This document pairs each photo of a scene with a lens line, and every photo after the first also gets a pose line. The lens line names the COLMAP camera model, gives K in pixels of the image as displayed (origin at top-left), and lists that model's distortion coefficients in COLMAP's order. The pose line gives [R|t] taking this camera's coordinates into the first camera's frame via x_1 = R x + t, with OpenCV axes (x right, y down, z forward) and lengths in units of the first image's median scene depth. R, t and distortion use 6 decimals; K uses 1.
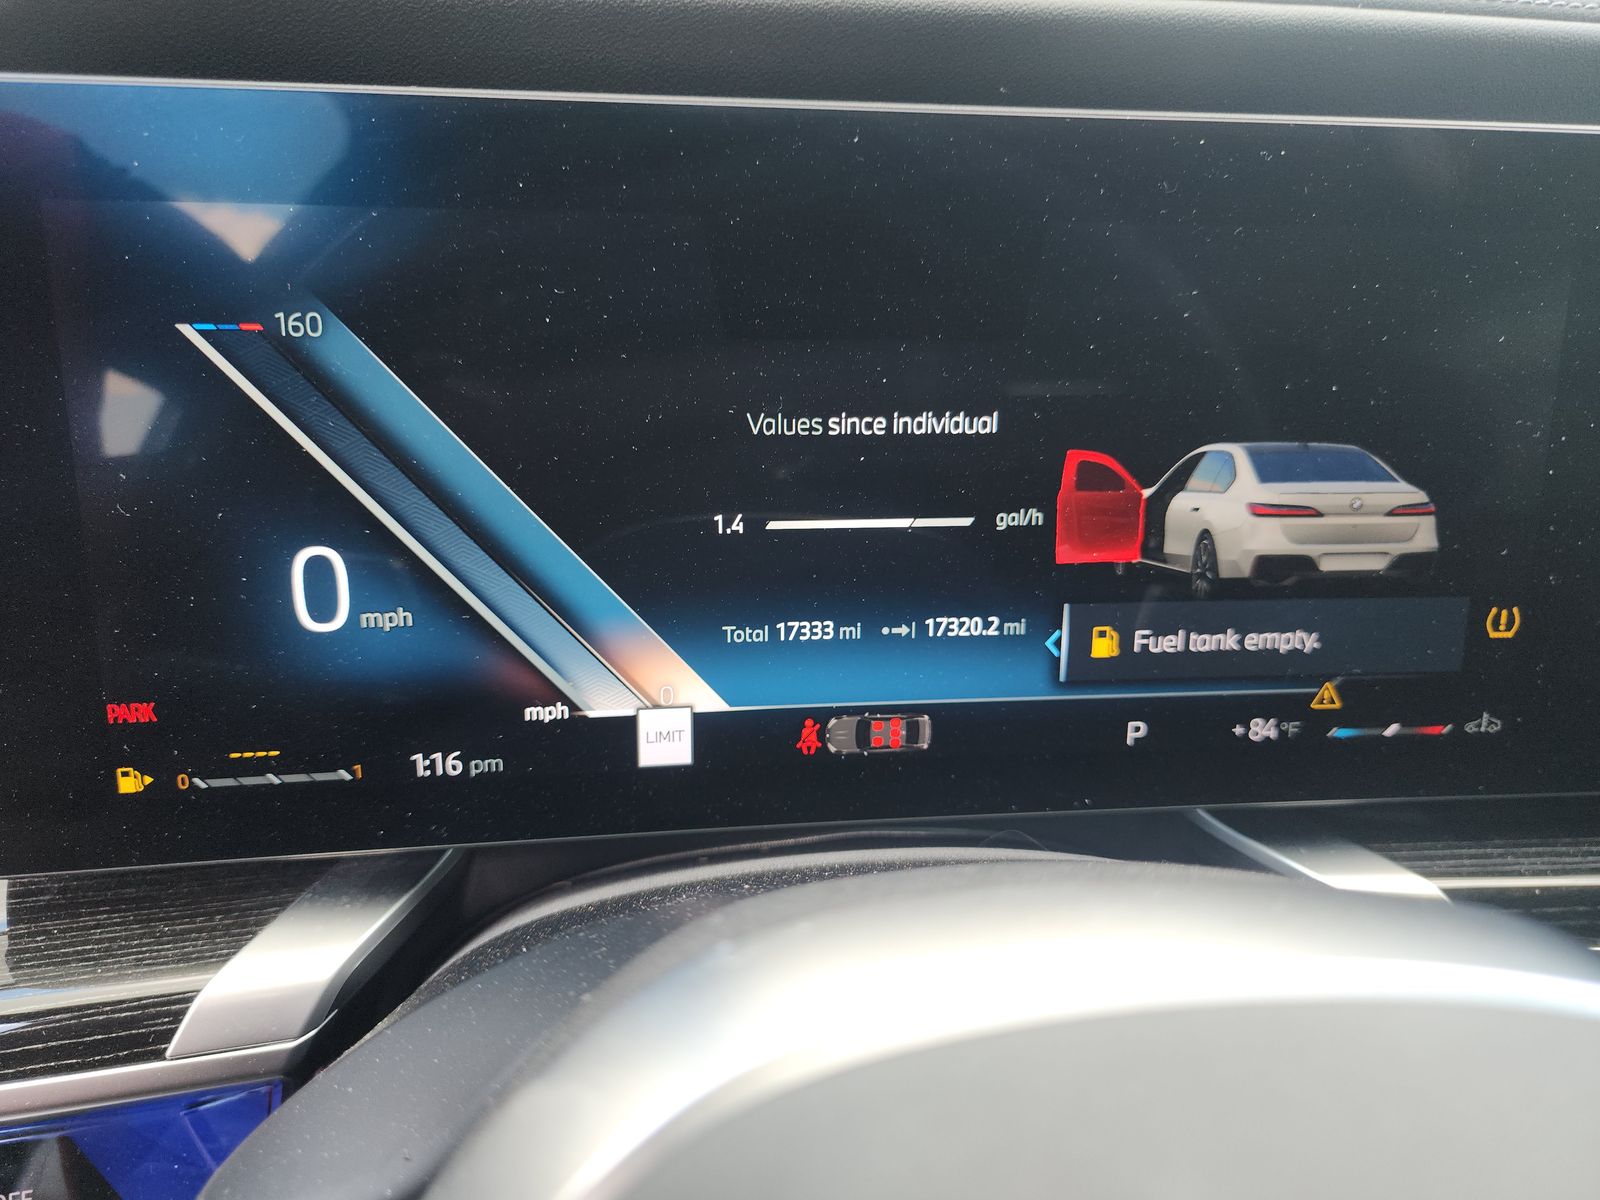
lens RADIAL K [[1080.3, 0, 798.5], [0, 1080.3, 605.5], [0, 0, 1]] dist [0.018572, -0.025811]
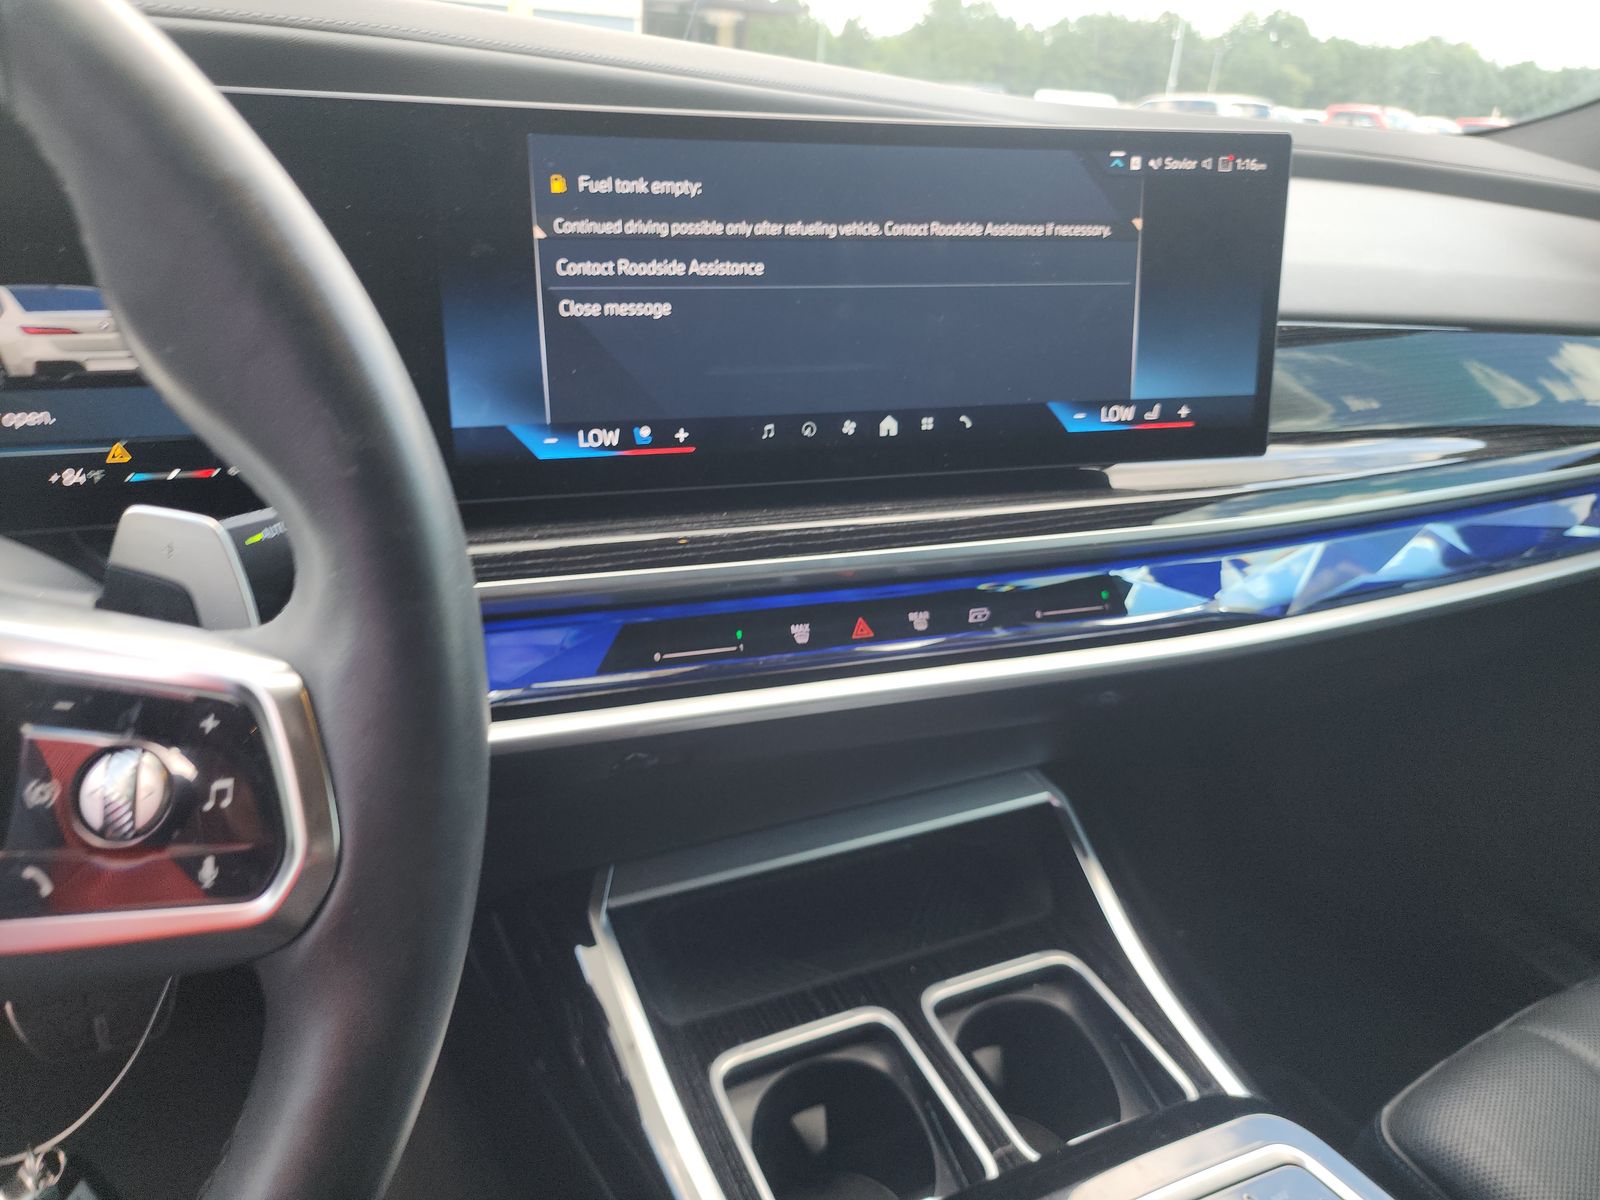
lens RADIAL K [[1080.3, 0, 801.9], [0, 1080.3, 605.9], [0, 0, 1]] dist [0.018572, -0.025811]
pose [[0.999635, -0.027013, -0.000762, 1.486212], [0.026873, 0.990715, 0.133273, 0.121656], [-0.002845, -0.133245, 0.991079, -0.567336]]
